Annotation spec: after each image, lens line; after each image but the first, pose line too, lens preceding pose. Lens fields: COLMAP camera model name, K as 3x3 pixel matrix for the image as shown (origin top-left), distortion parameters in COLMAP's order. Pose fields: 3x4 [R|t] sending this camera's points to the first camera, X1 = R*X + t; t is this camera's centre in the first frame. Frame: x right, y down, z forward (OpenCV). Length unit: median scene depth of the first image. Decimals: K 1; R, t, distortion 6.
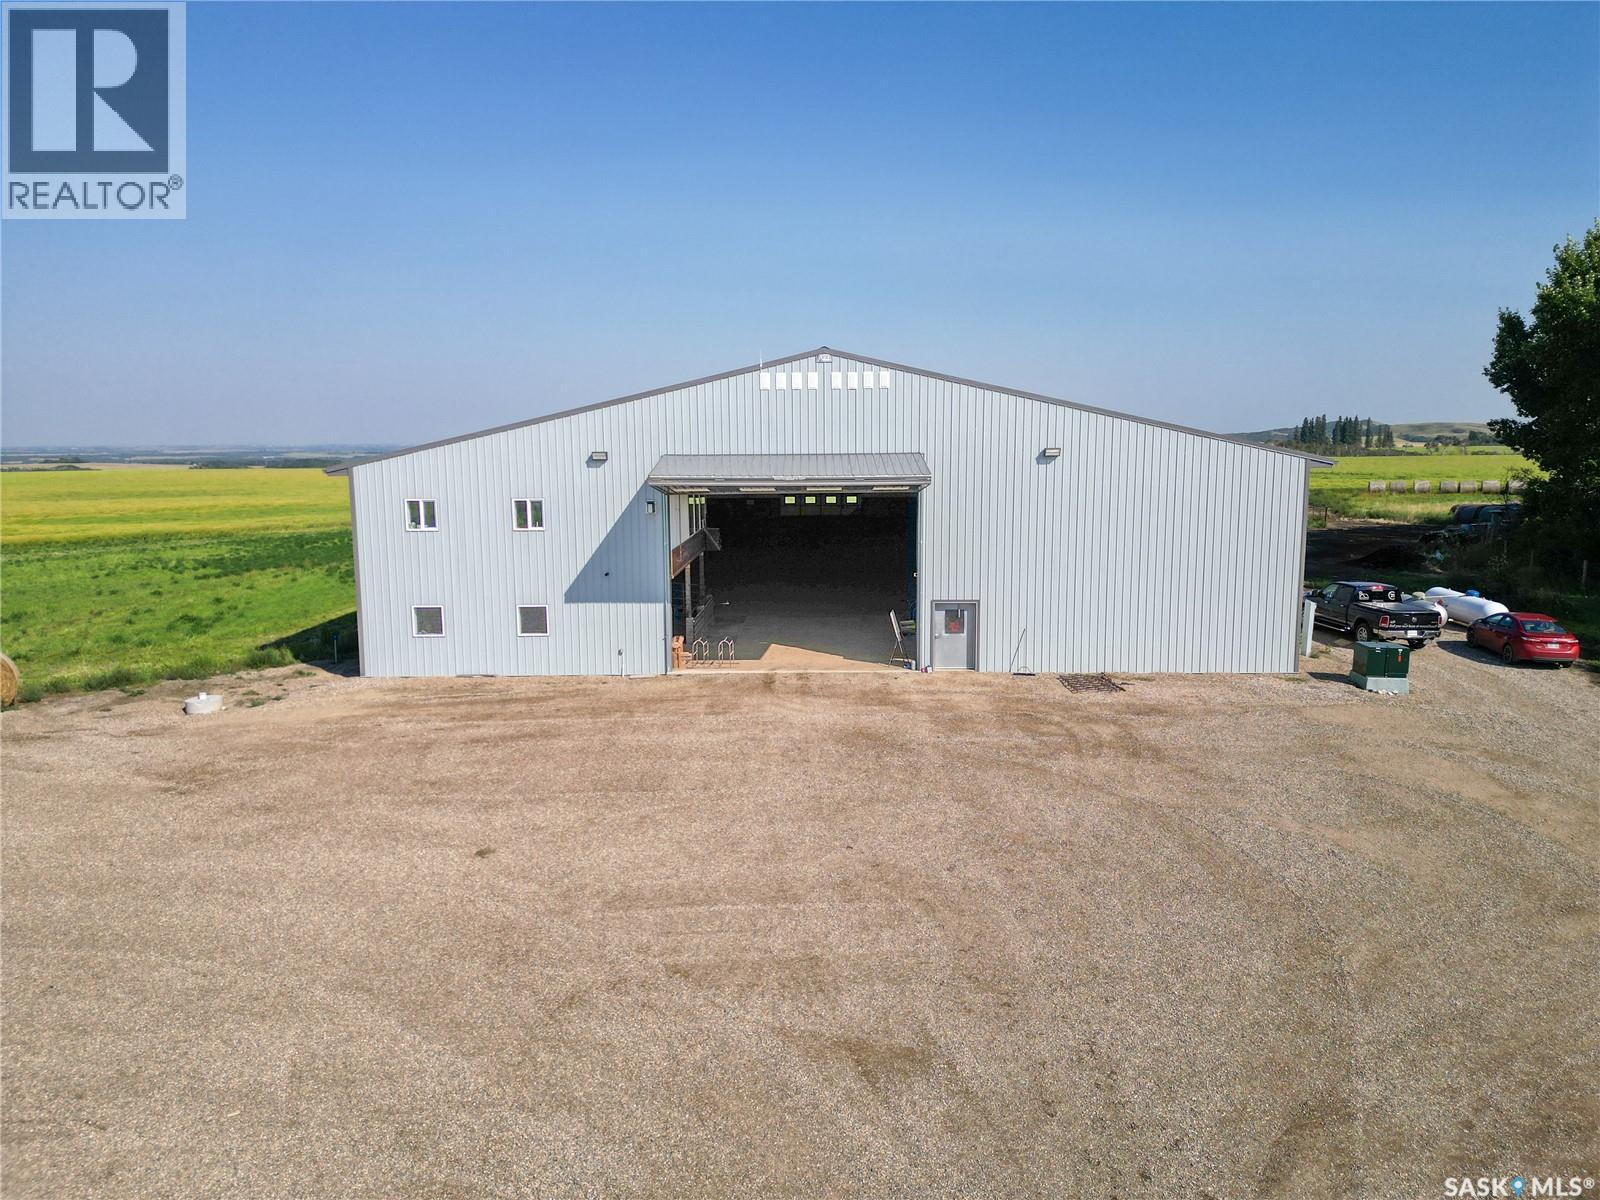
lens RADIAL K [[1114.1, 0, 797.4], [0, 1114.1, 593.0], [0, 0, 1]] dist [0.063951, -0.000936]
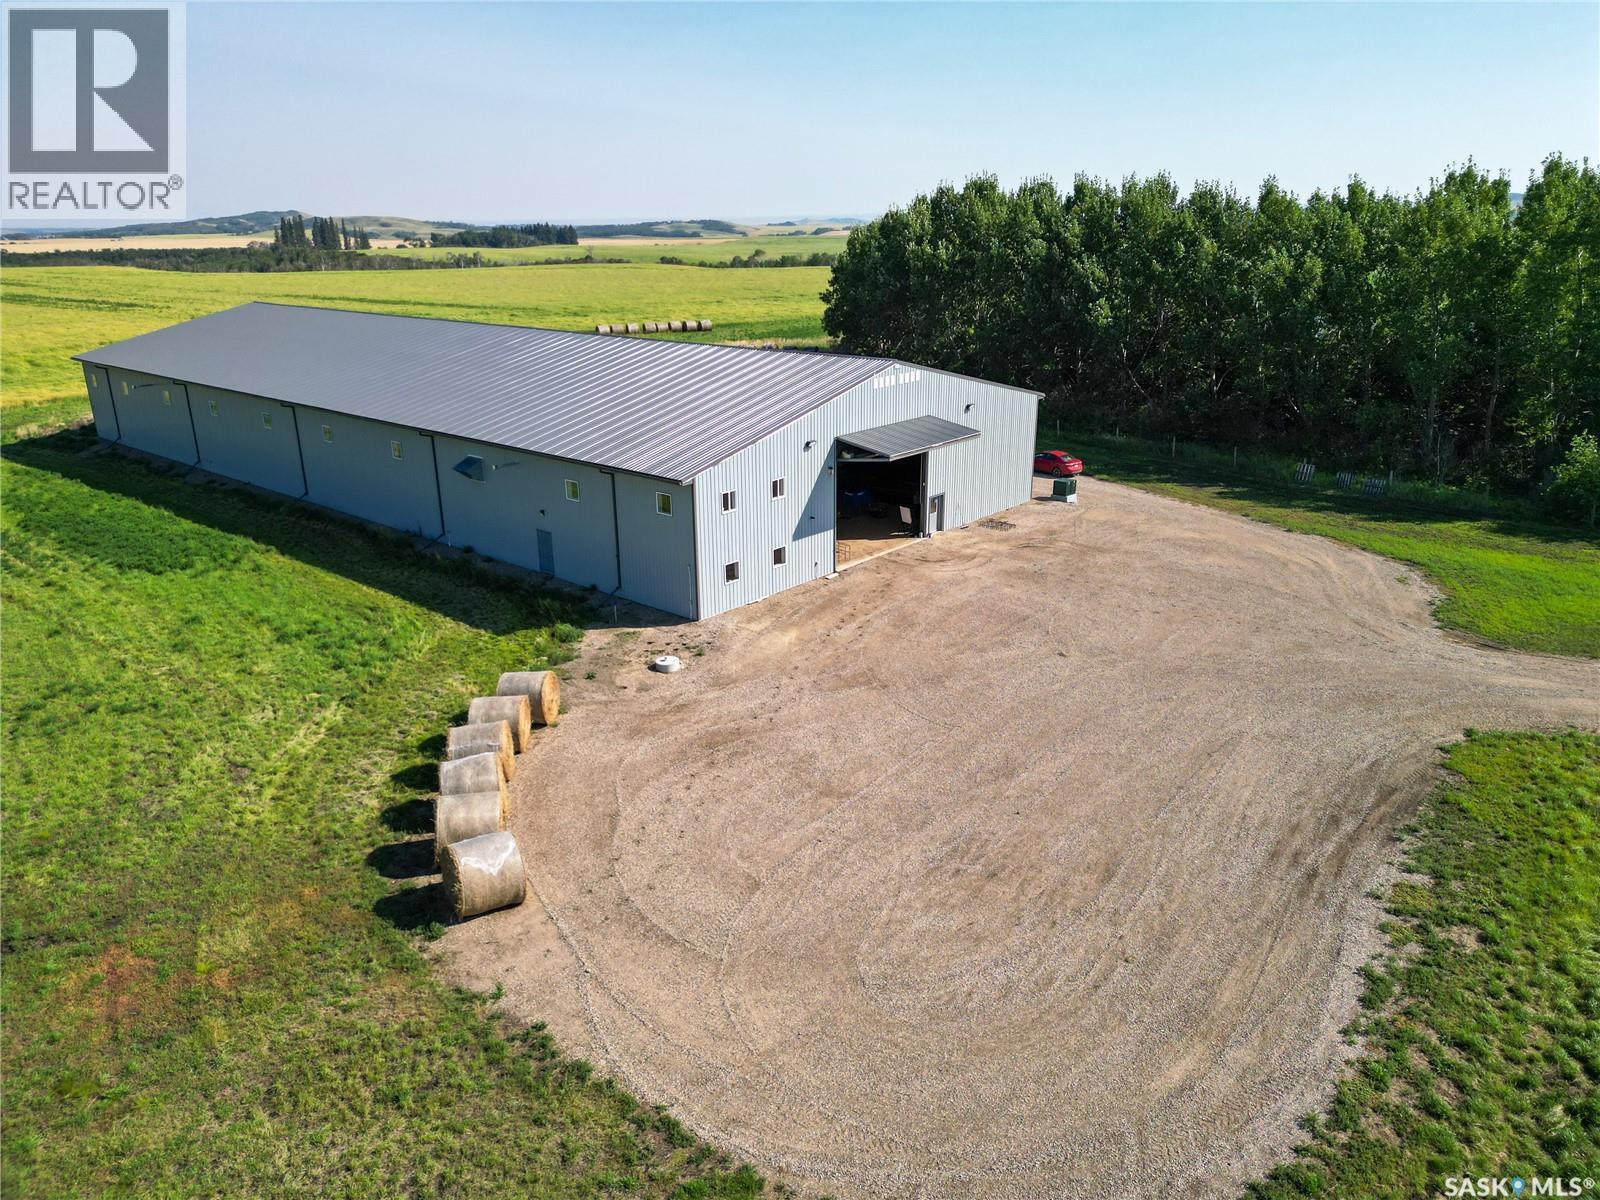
lens RADIAL K [[1114.1, 0, 797.4], [0, 1114.1, 593.0], [0, 0, 1]] dist [0.063951, -0.000936]
pose [[0.665967, -0.240349, 0.706202, -1.299198], [0.118114, 0.968706, 0.218305, -0.254722], [-0.736571, -0.061972, 0.673515, -0.038845]]
